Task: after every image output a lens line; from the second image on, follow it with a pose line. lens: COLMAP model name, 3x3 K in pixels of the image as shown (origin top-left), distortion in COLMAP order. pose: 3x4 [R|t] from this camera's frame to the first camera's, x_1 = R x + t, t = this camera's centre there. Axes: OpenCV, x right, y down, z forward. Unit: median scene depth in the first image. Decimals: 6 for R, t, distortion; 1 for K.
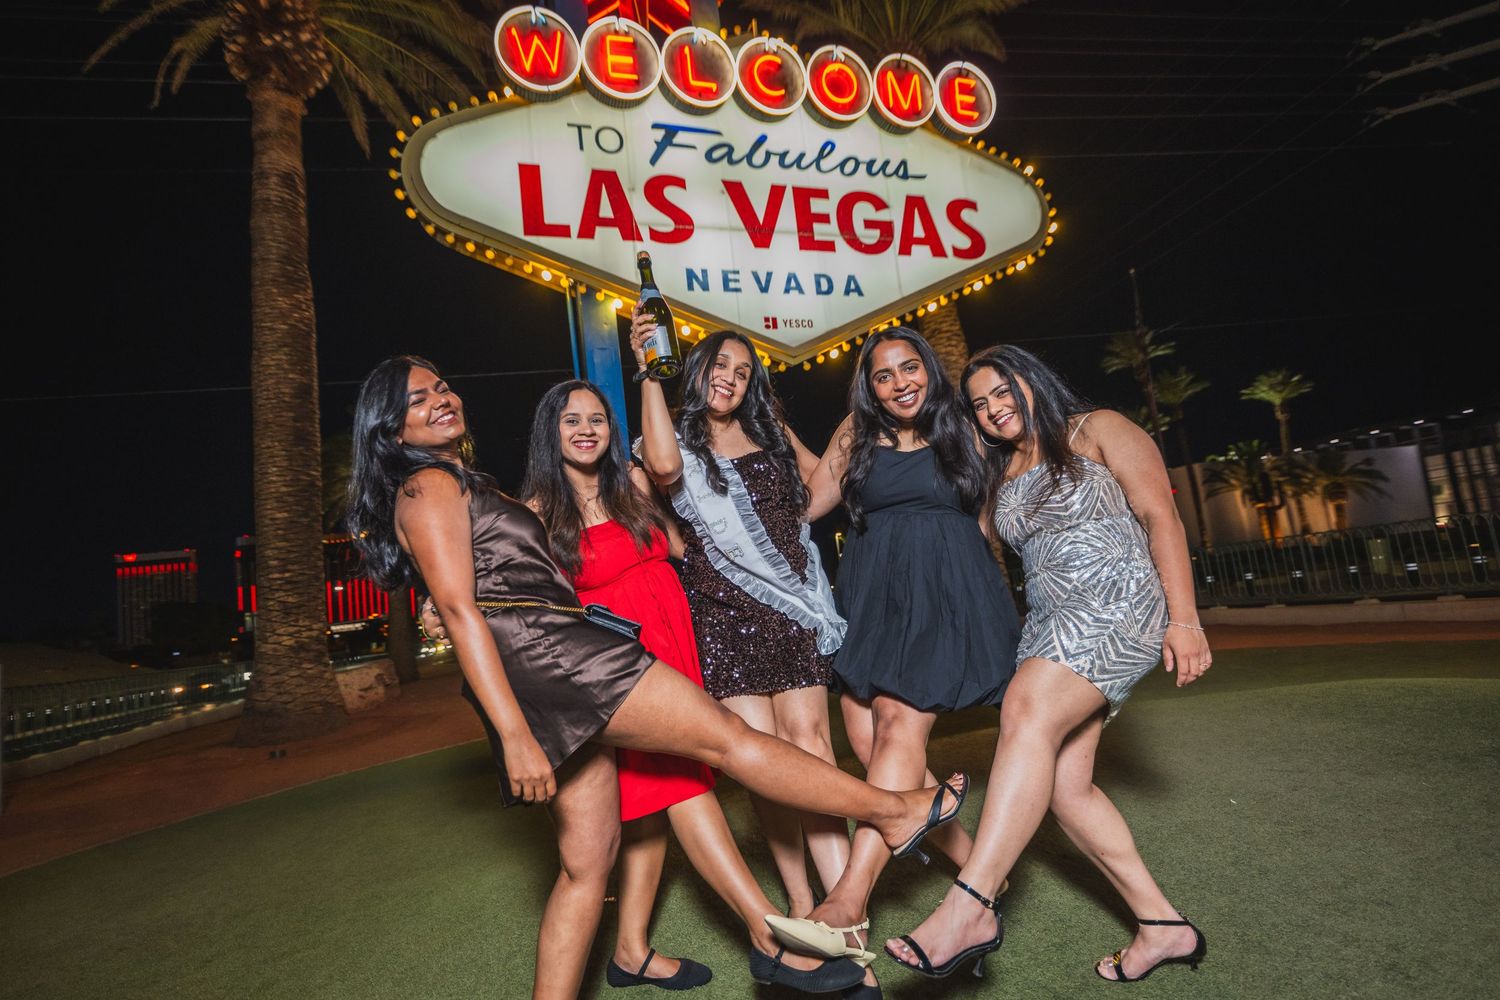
lens RADIAL K [[812.1, 0, 734.9], [0, 812.1, 496.8], [0, 0, 1]] dist [0.002599, -0.003033]
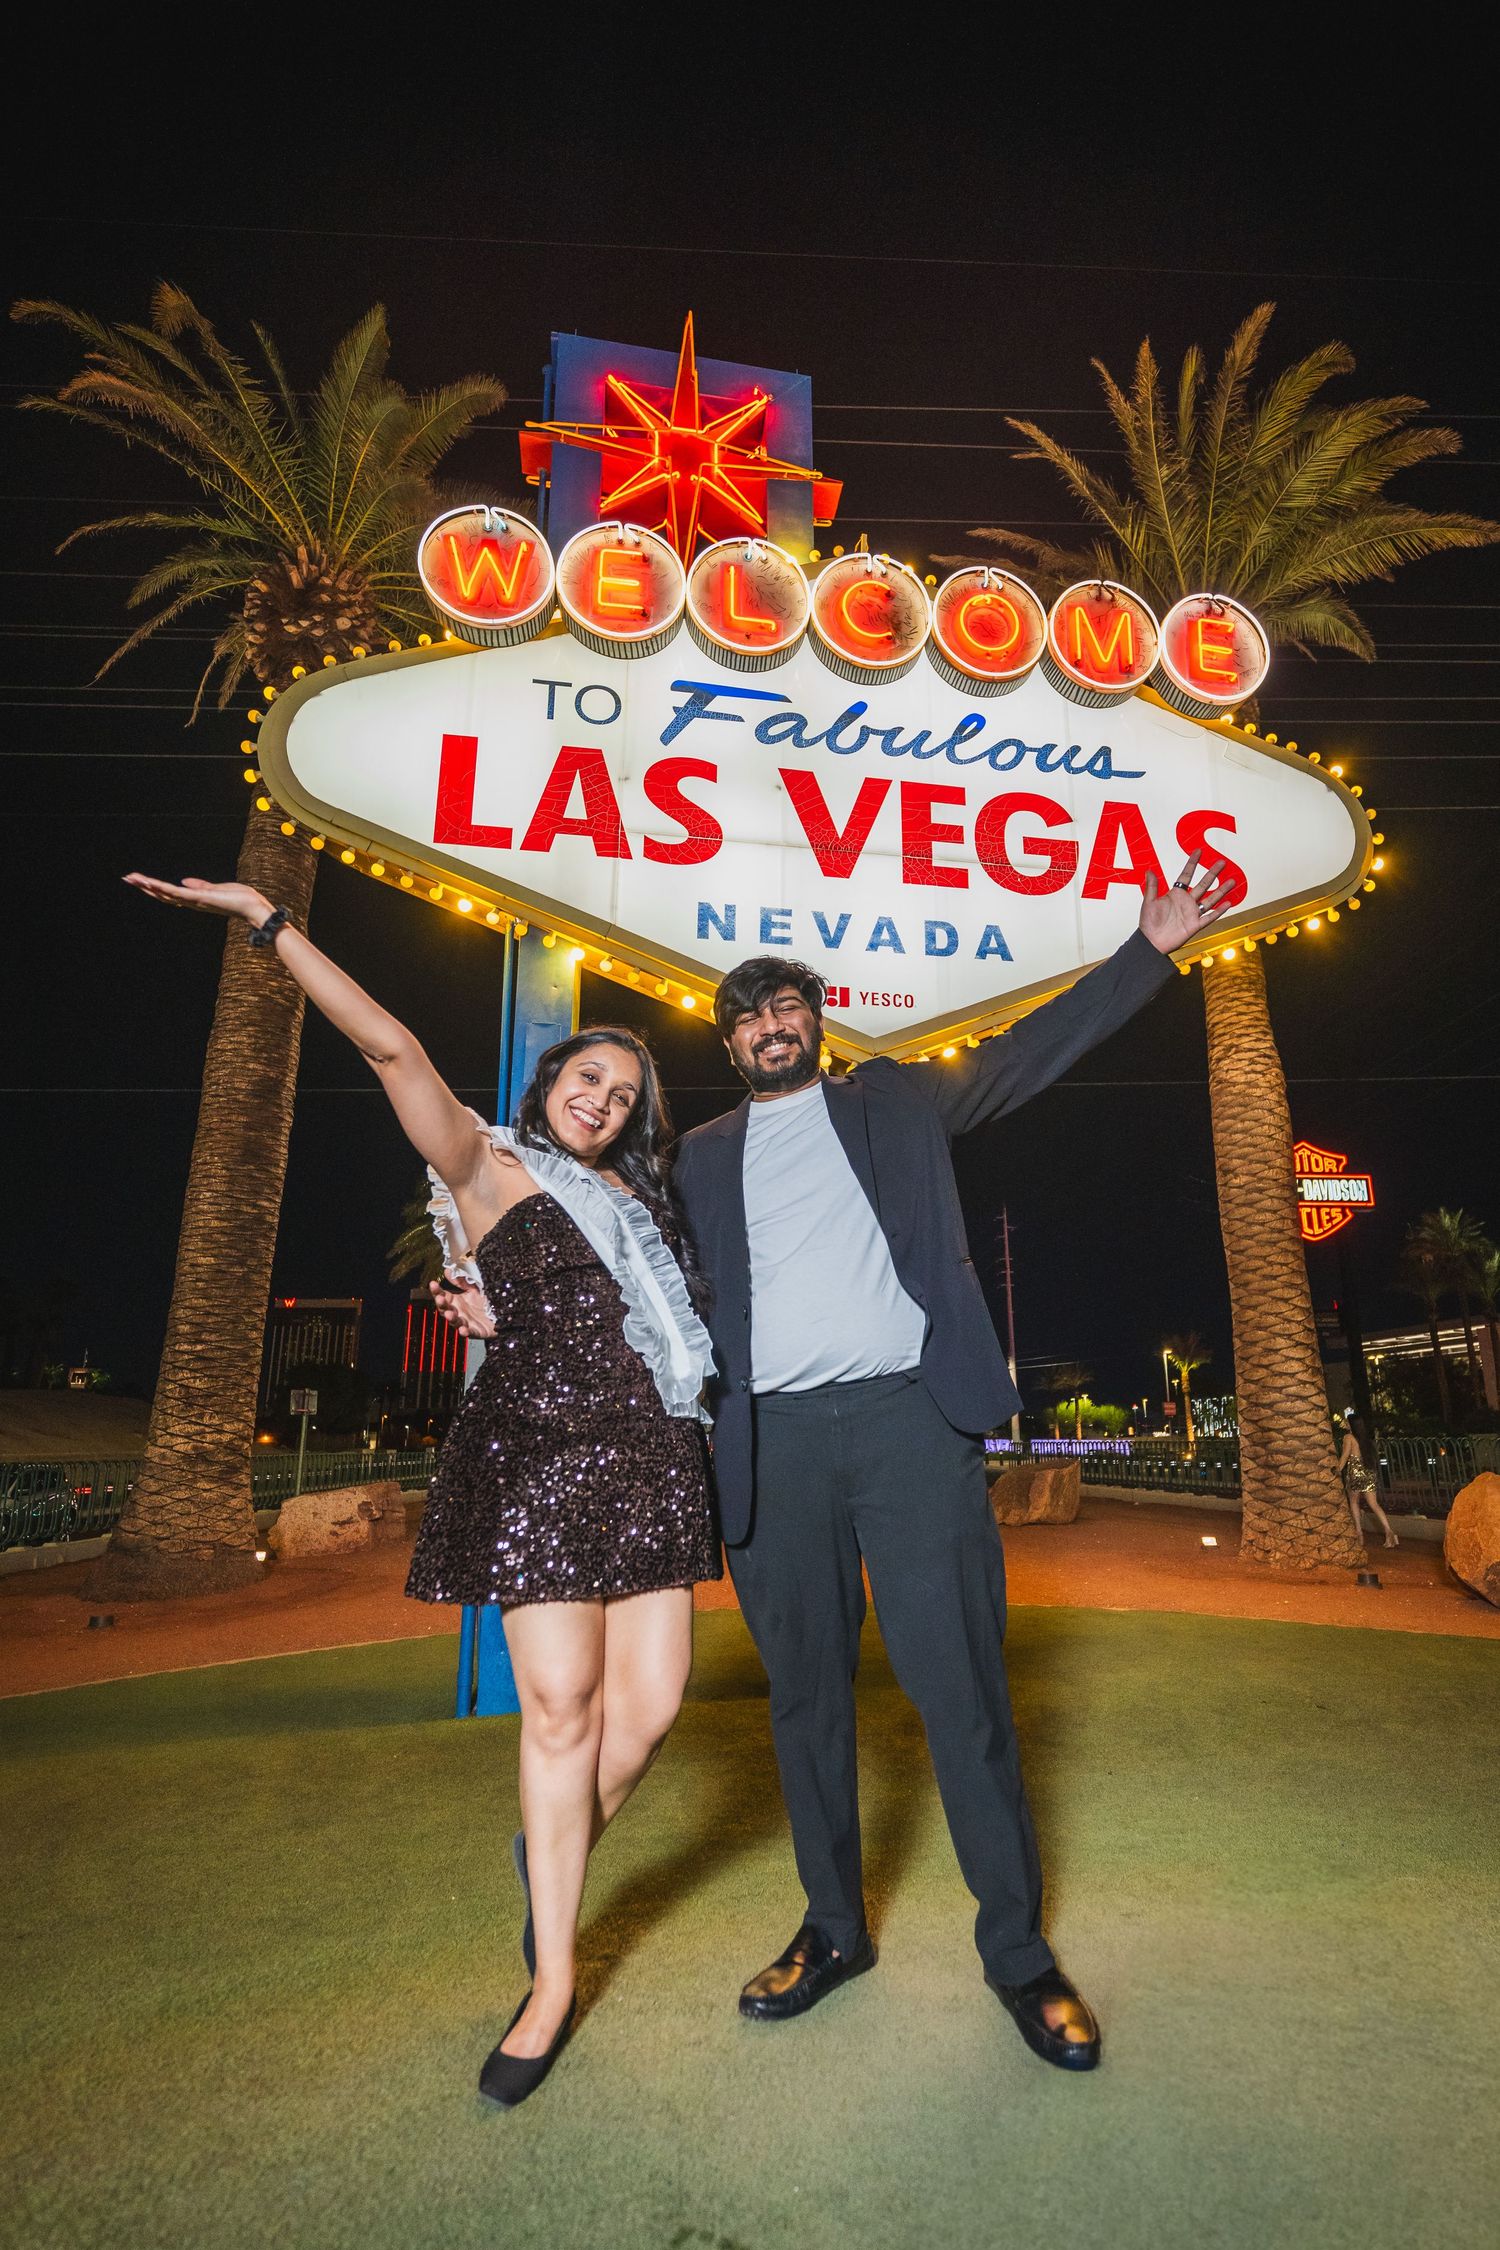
lens RADIAL K [[1087.8, 0, 848.1], [0, 1087.8, 1158.3], [0, 0, 1]] dist [-0.002333, -0.000354]
pose [[0.982354, 0.057920, -0.177839, 0.182183], [-0.077180, 0.991645, -0.103363, -0.013232], [0.170366, 0.115264, 0.978616, 0.212462]]
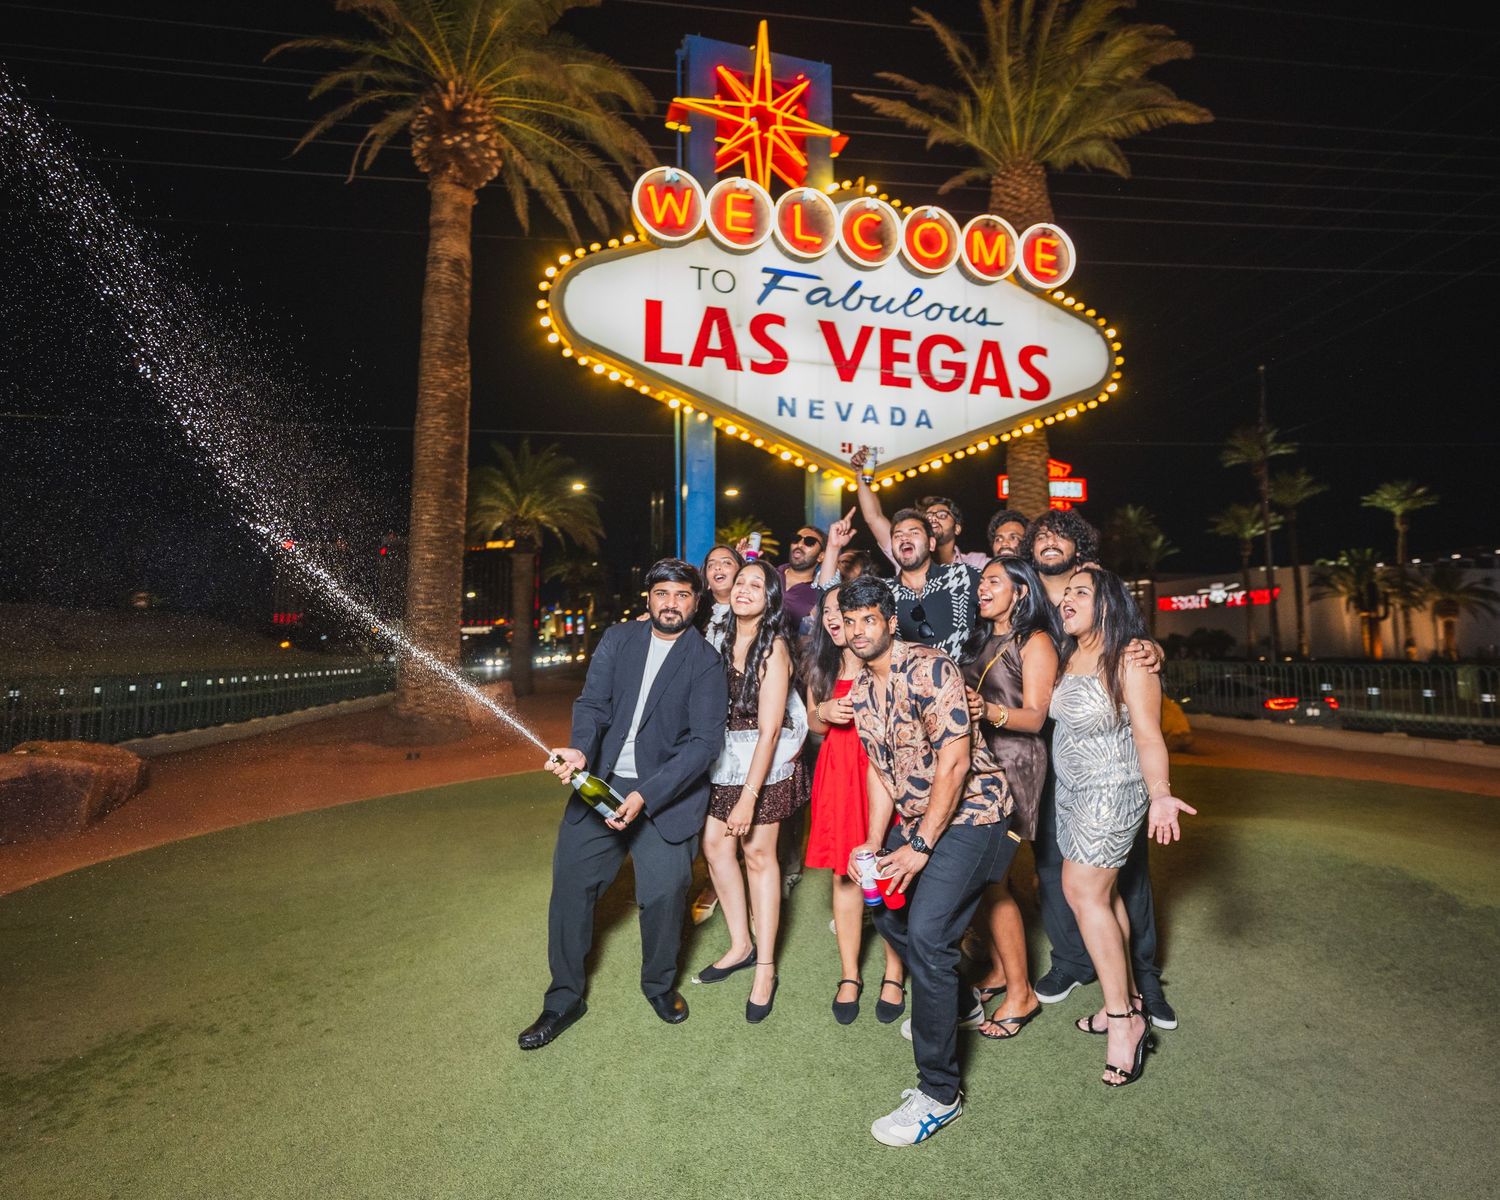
lens RADIAL K [[786.7, 0, 785.2], [0, 786.7, 584.4], [0, 0, 1]] dist [-0.002211, 0.001715]
pose [[0.991733, 0.104874, -0.073937, 0.055187], [-0.100758, 0.993256, 0.057365, -0.068591], [0.079455, -0.049441, 0.995612, -0.126763]]
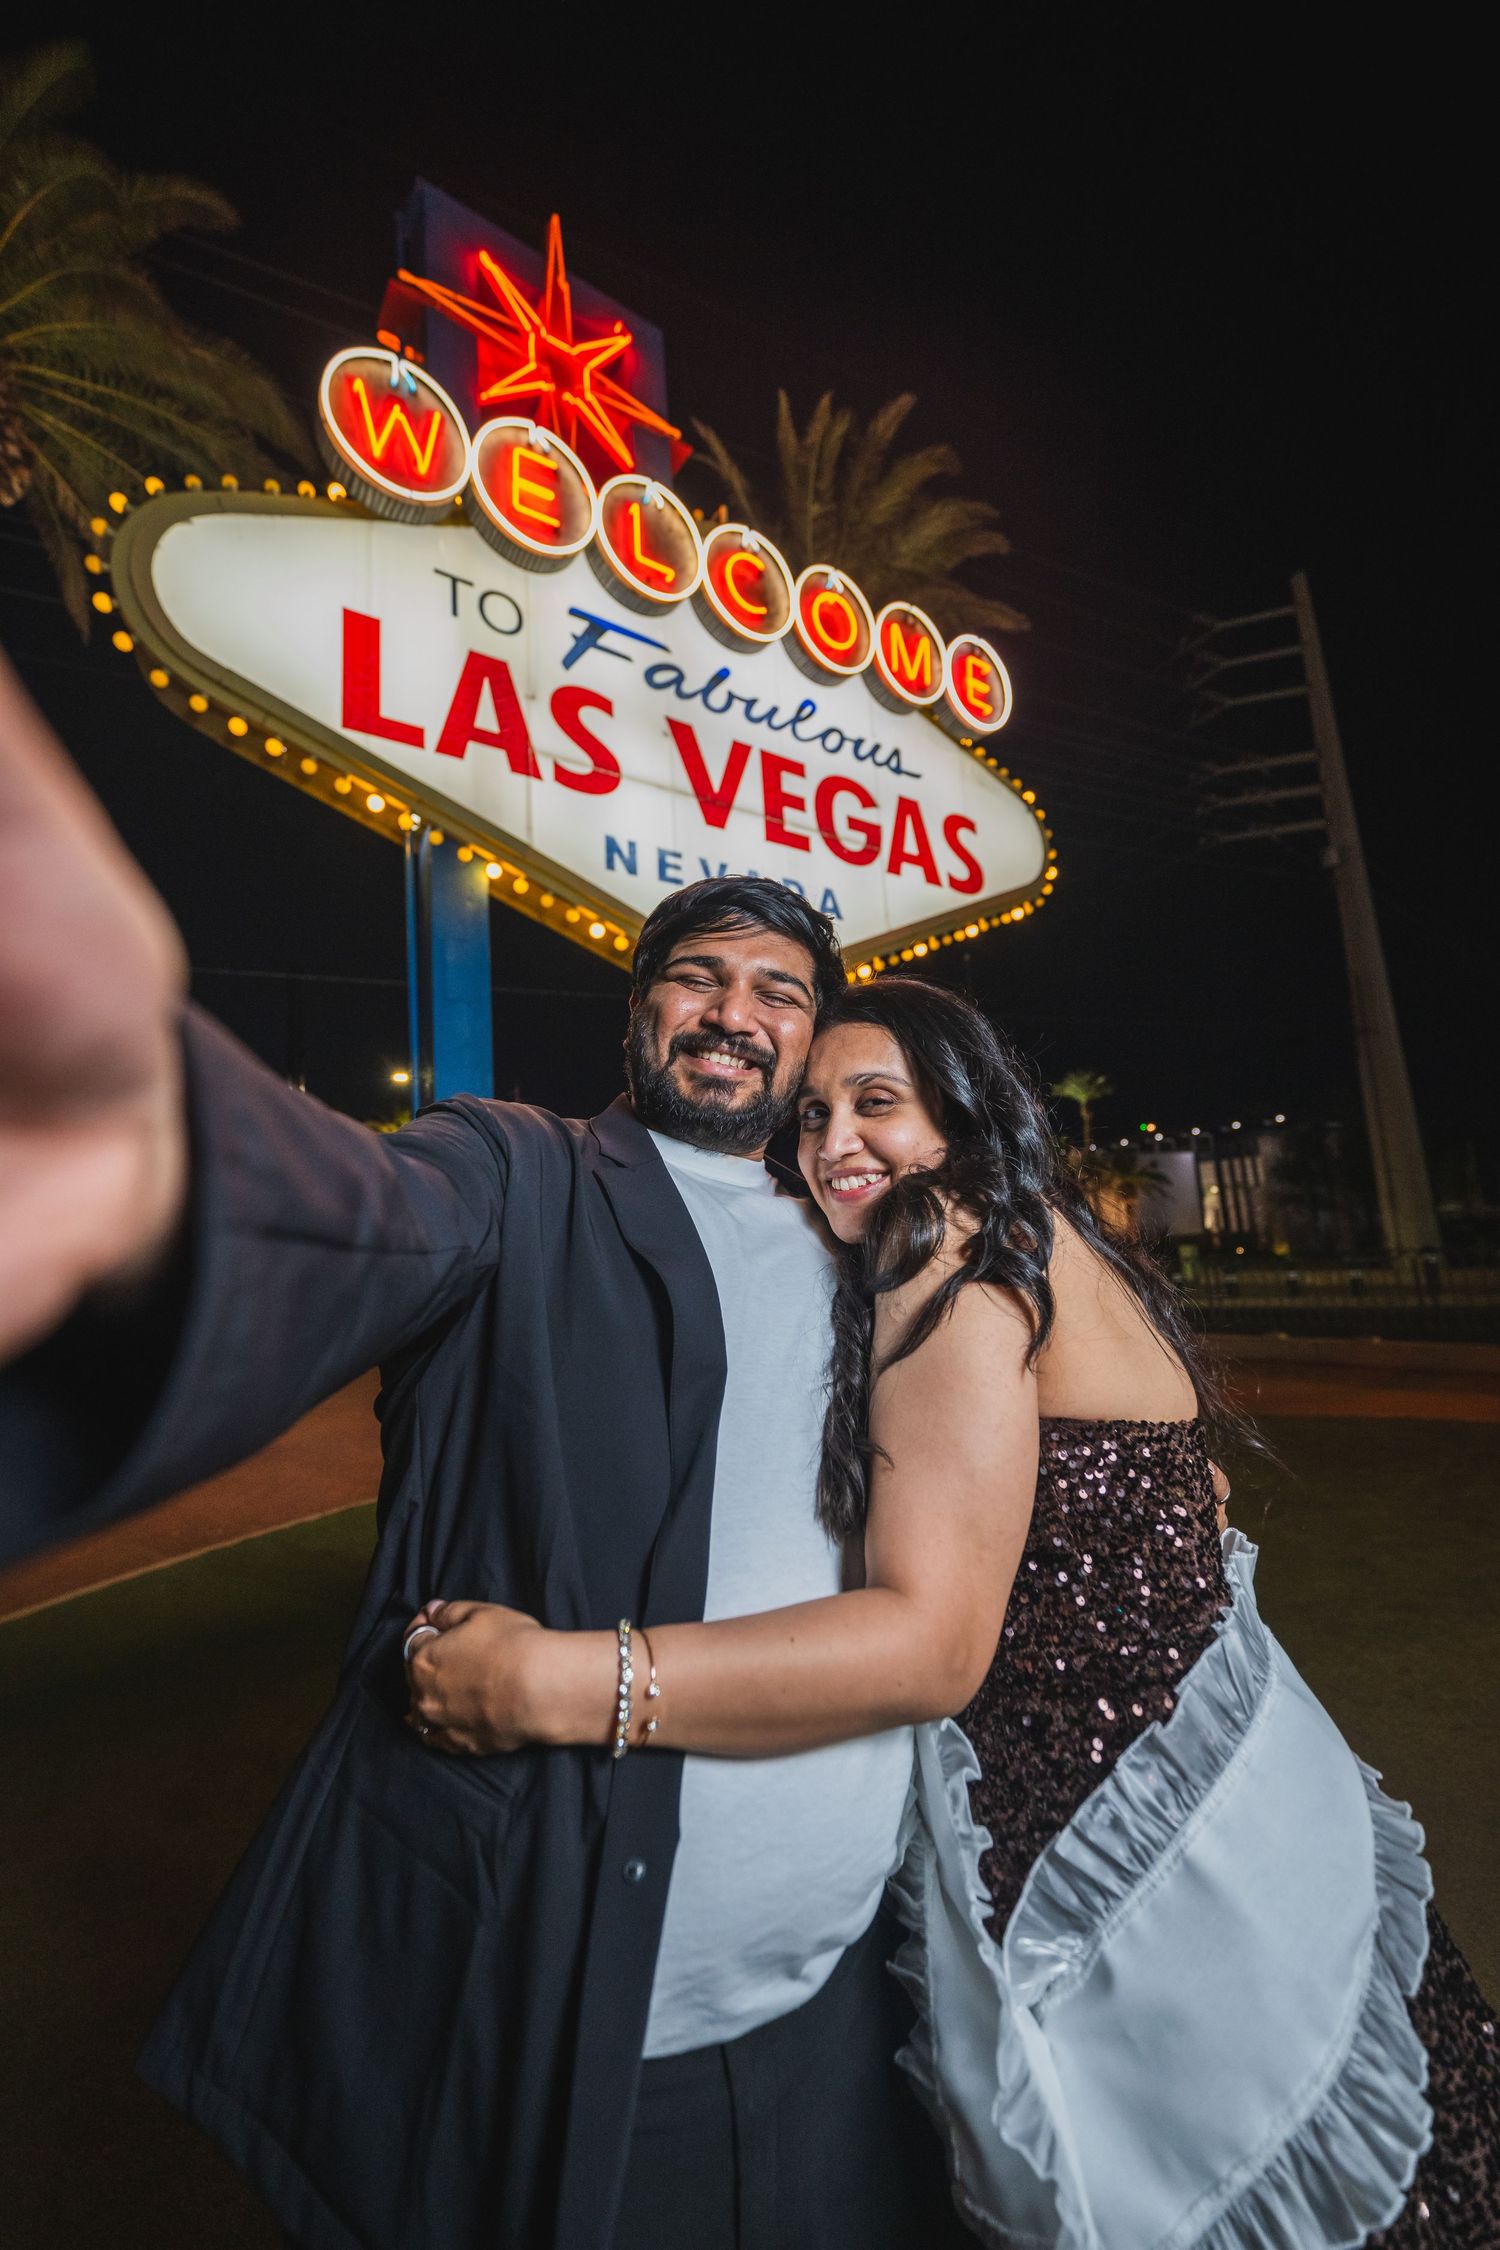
lens RADIAL K [[867.4, 0, 742.3], [0, 867.4, 1121.3], [0, 0, 1]] dist [0.000213, -0.000077]
pose [[0.967446, 0.086139, 0.237967, -0.087395], [-0.076661, 0.995861, -0.048821, -0.027310], [-0.241188, 0.028989, 0.970045, 0.278707]]
